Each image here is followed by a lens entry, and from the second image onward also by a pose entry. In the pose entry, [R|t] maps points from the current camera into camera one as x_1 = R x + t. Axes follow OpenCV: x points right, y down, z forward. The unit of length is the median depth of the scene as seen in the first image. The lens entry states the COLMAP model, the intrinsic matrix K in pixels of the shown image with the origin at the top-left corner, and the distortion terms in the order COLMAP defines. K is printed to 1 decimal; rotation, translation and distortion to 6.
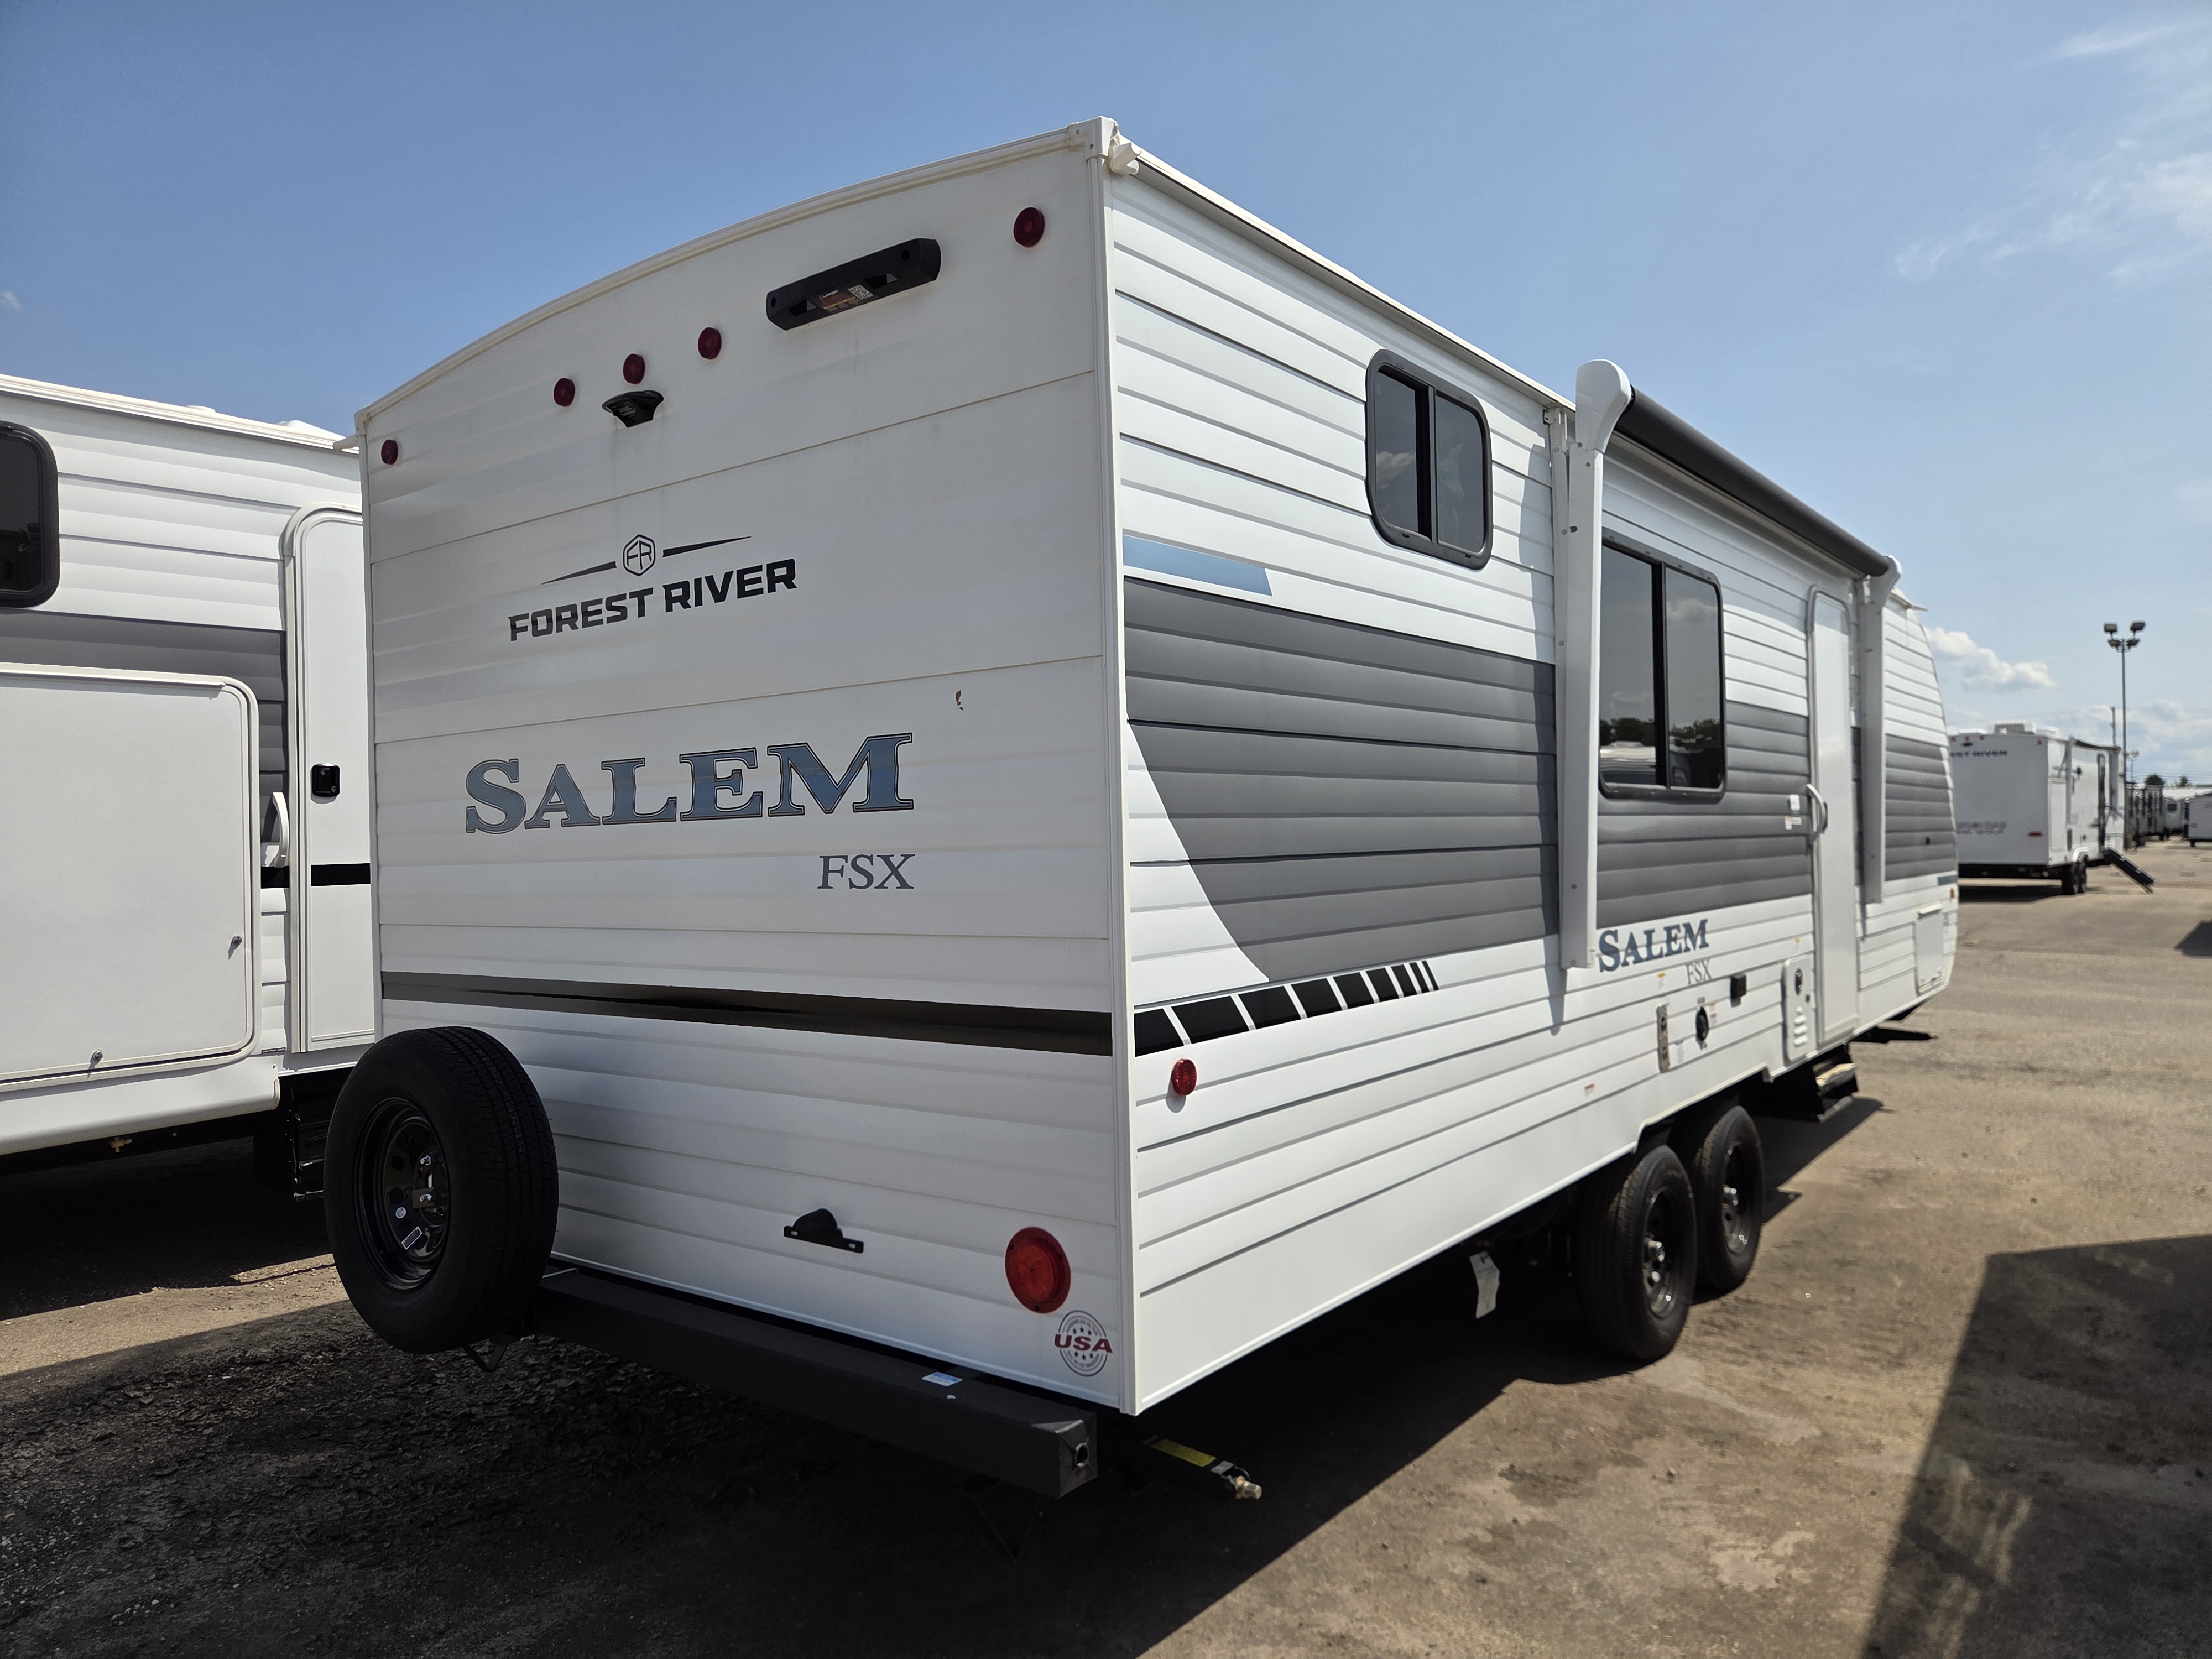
lens RADIAL K [[1500.2, 0, 1118.1], [0, 1500.2, 840.2], [0, 0, 1]] dist [0.046414, -0.009427]
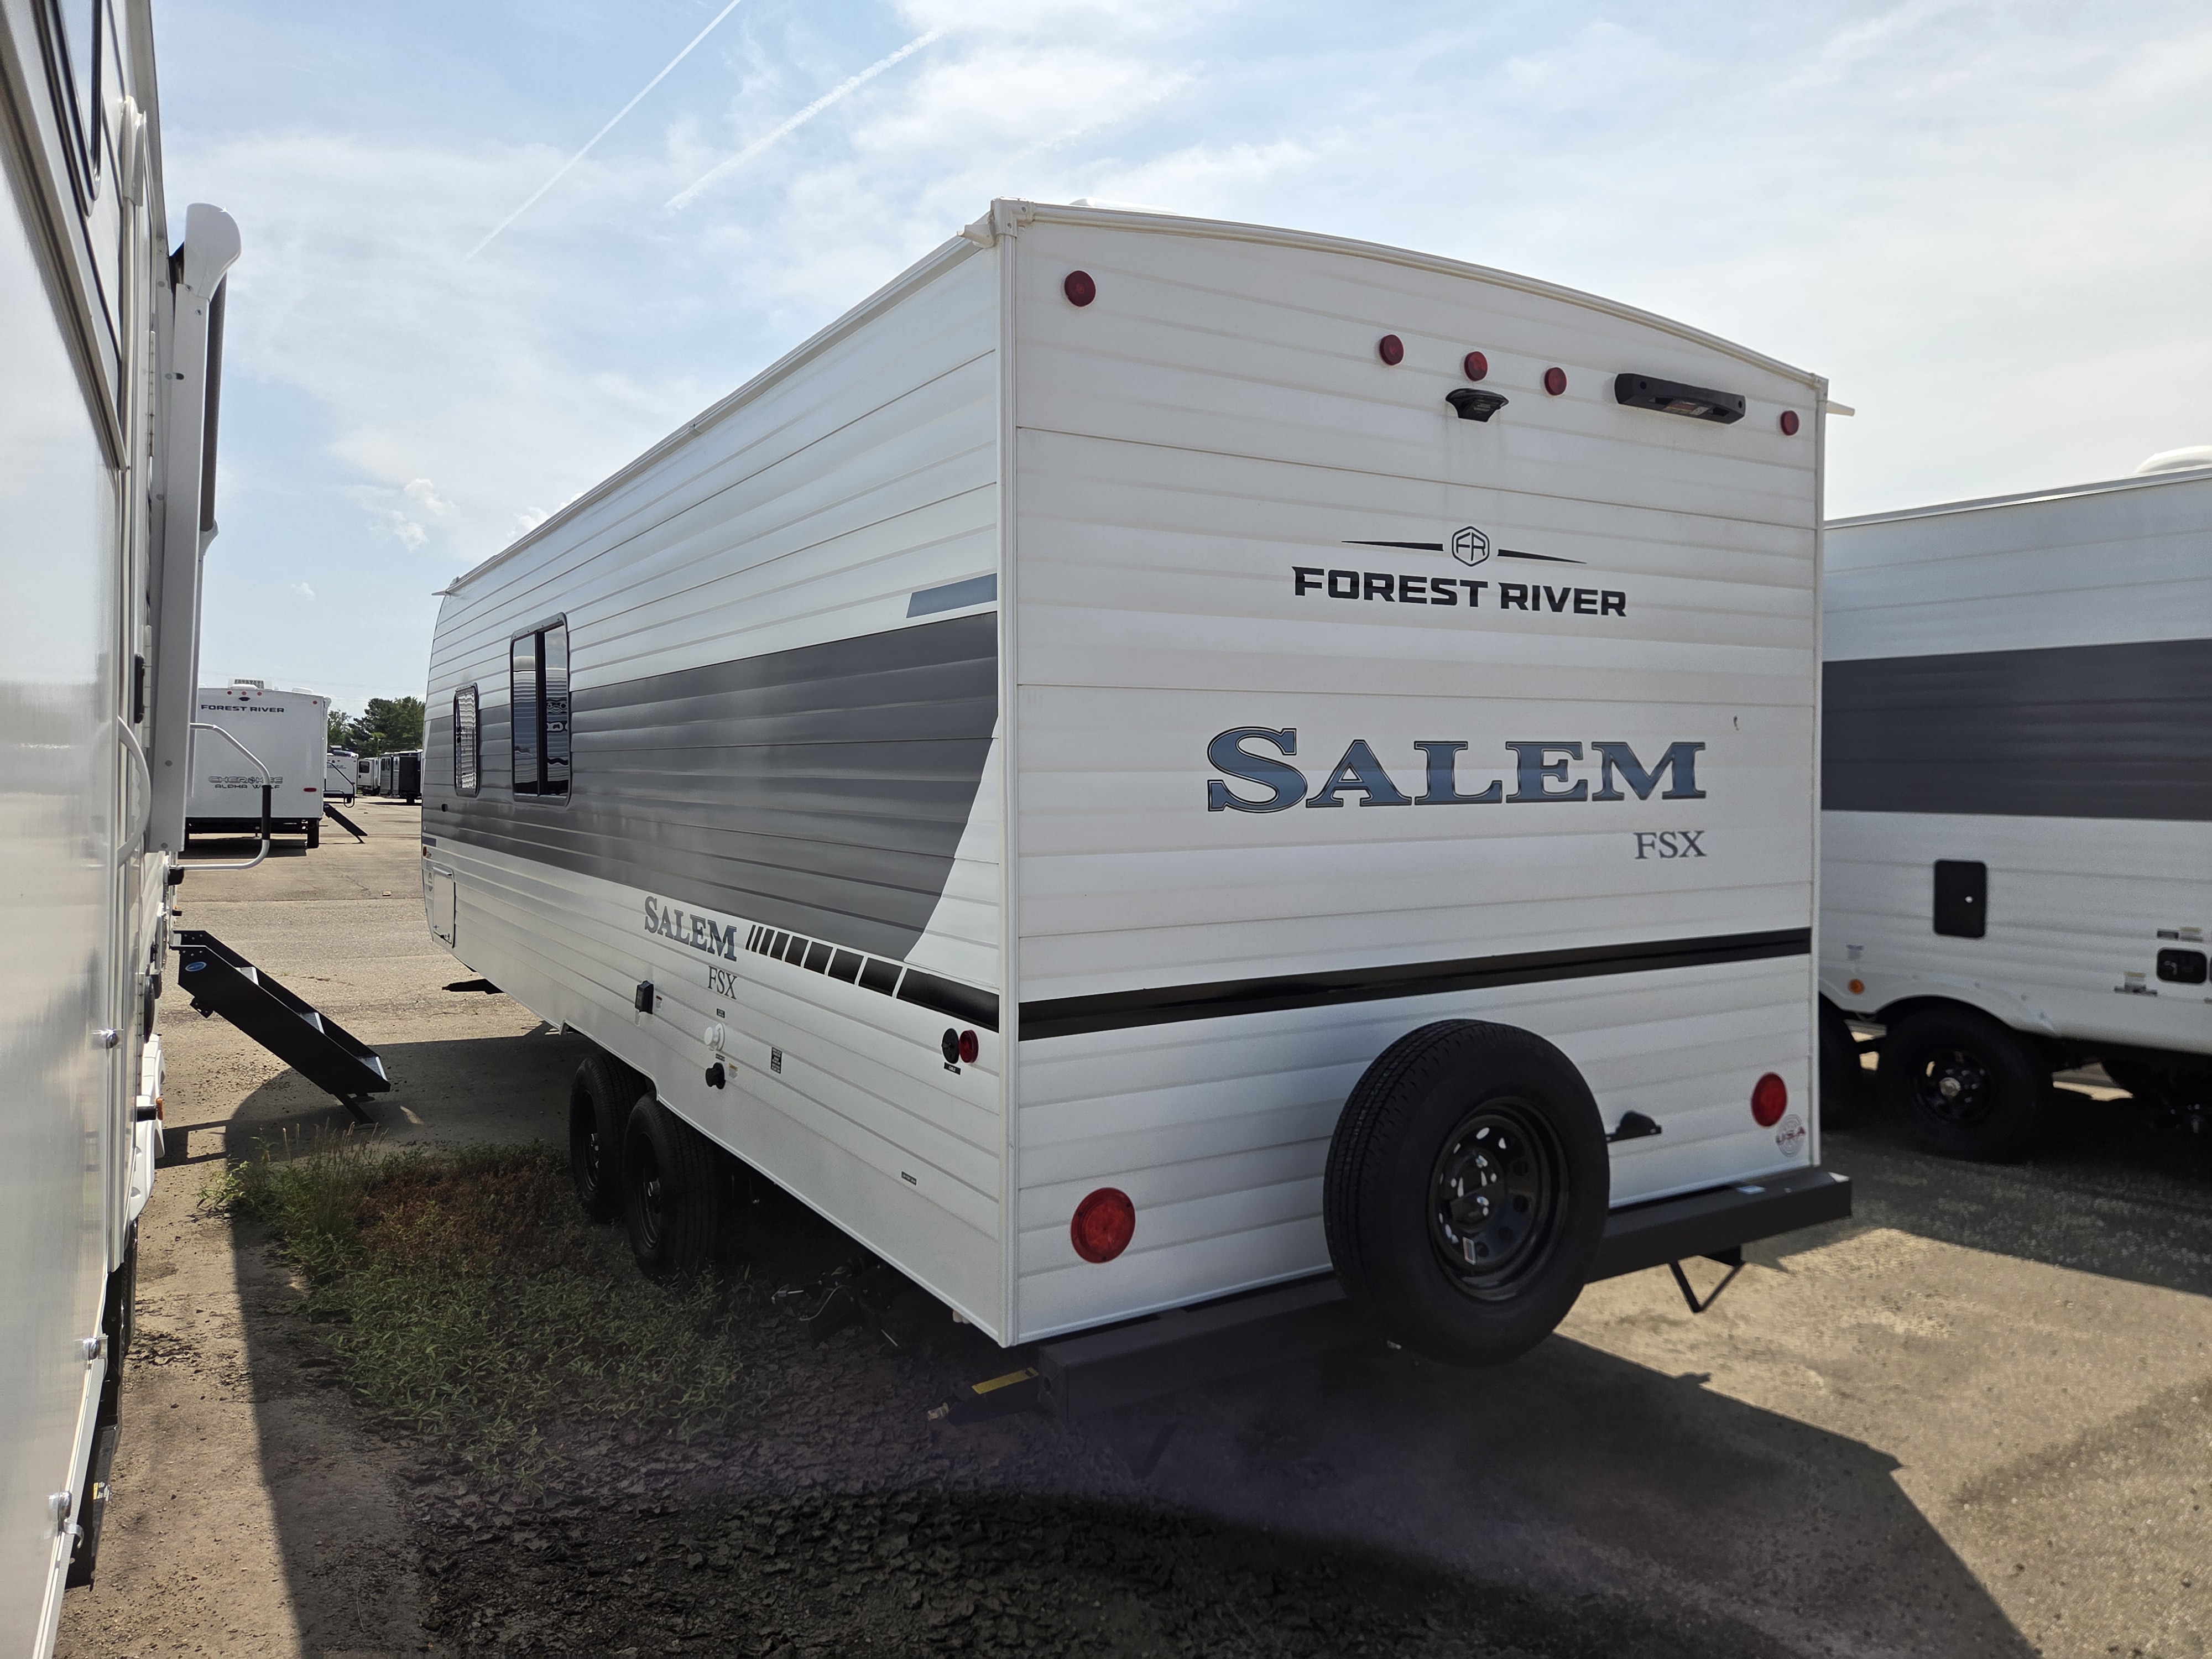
lens RADIAL K [[1500.2, 0, 1112.9], [0, 1500.2, 819.4], [0, 0, 1]] dist [0.046414, -0.009427]
pose [[0.351121, -0.009090, 0.936286, -1.397567], [-0.008240, 0.999884, 0.012798, -0.012278], [-0.936294, -0.012208, 0.351005, 0.877071]]
